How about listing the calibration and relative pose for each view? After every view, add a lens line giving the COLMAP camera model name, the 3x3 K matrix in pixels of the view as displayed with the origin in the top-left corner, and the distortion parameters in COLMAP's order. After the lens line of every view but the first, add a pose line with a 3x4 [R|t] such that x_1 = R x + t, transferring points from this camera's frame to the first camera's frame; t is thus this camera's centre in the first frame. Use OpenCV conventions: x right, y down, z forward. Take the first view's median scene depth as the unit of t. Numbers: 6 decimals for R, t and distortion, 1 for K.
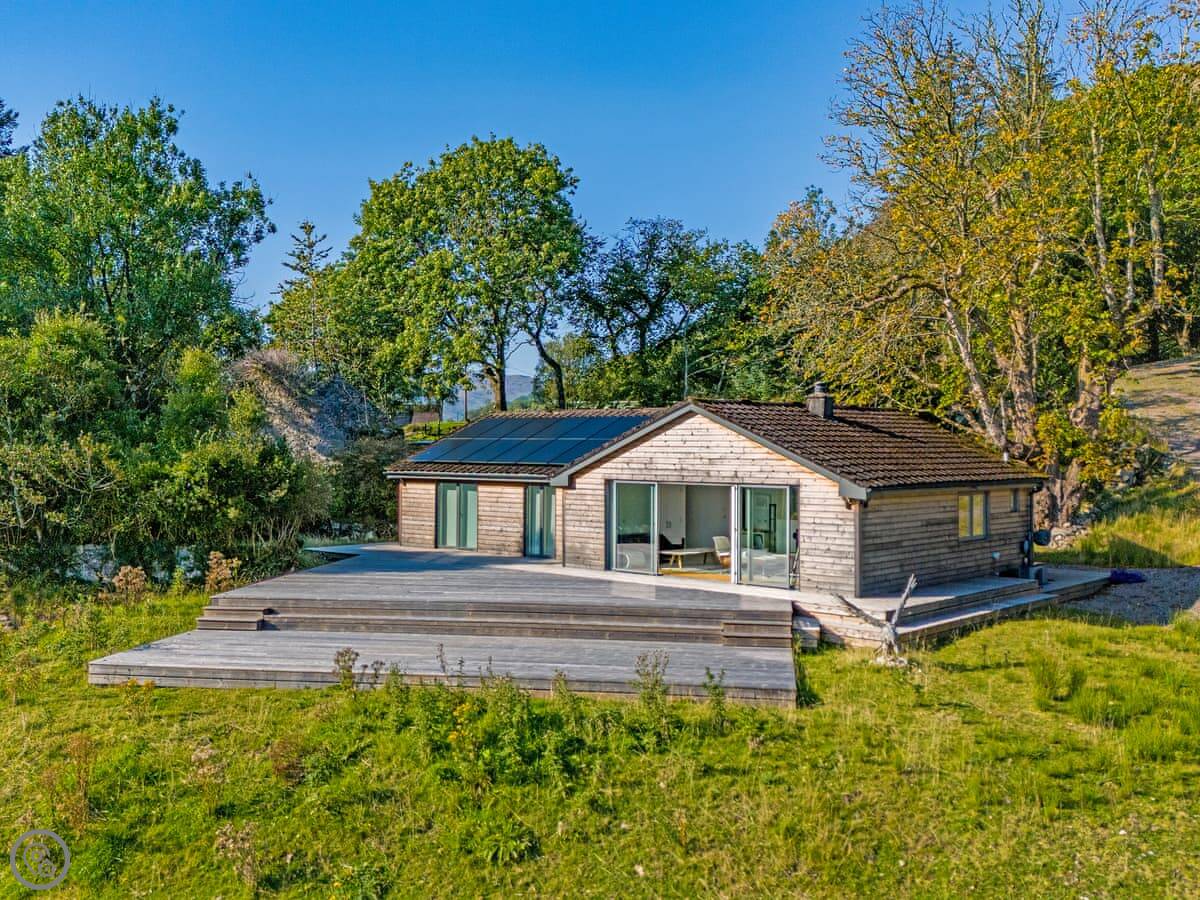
lens RADIAL K [[1177.0, 0, 600.0], [0, 1177.0, 450.0], [0, 0, 1]] dist [0.004599, 0.000079]
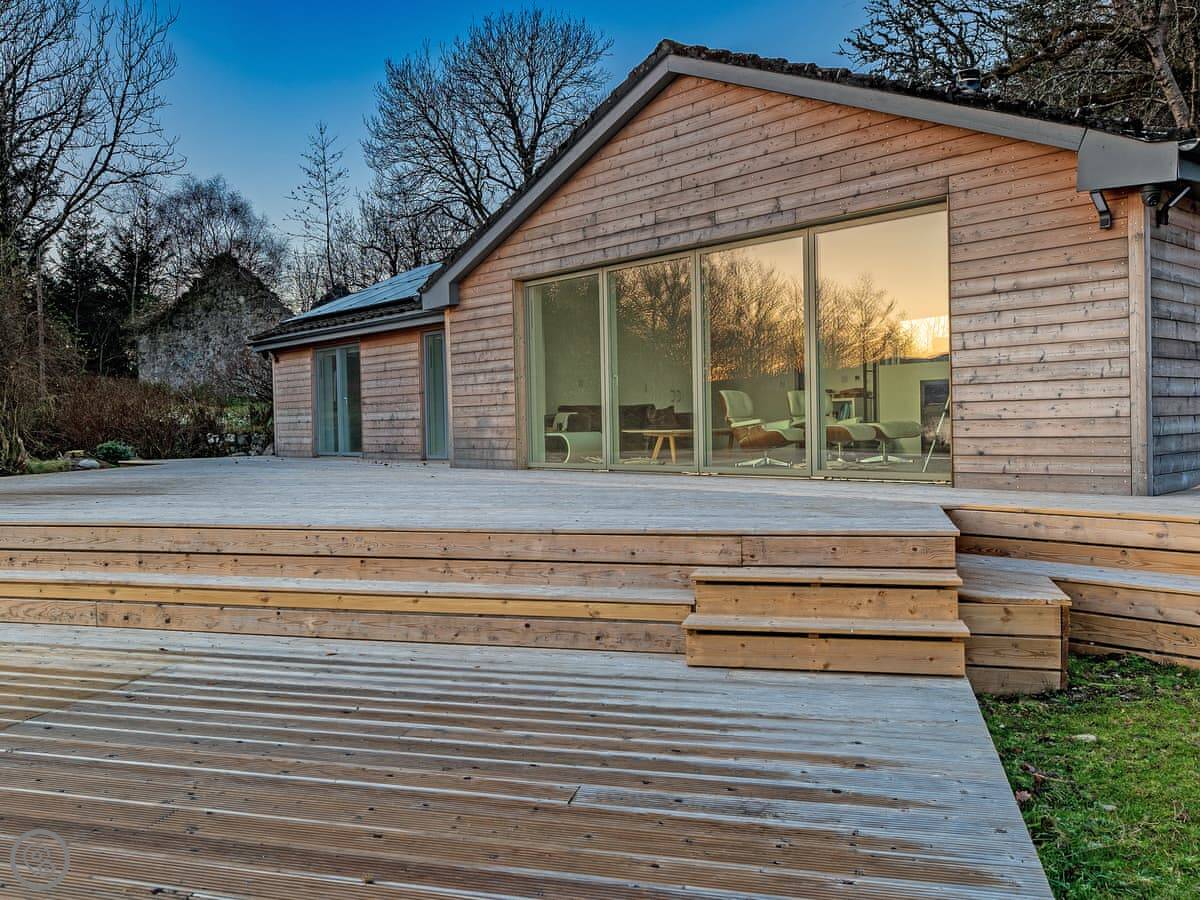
lens RADIAL K [[1107.8, 0, 600.0], [0, 1107.8, 450.0], [0, 0, 1]] dist [-0.013990, -0.013221]
pose [[0.996250, -0.022401, -0.083570, 0.078937], [0.025447, 0.999044, 0.035554, 0.082532], [0.082694, -0.037548, 0.995867, 0.572979]]
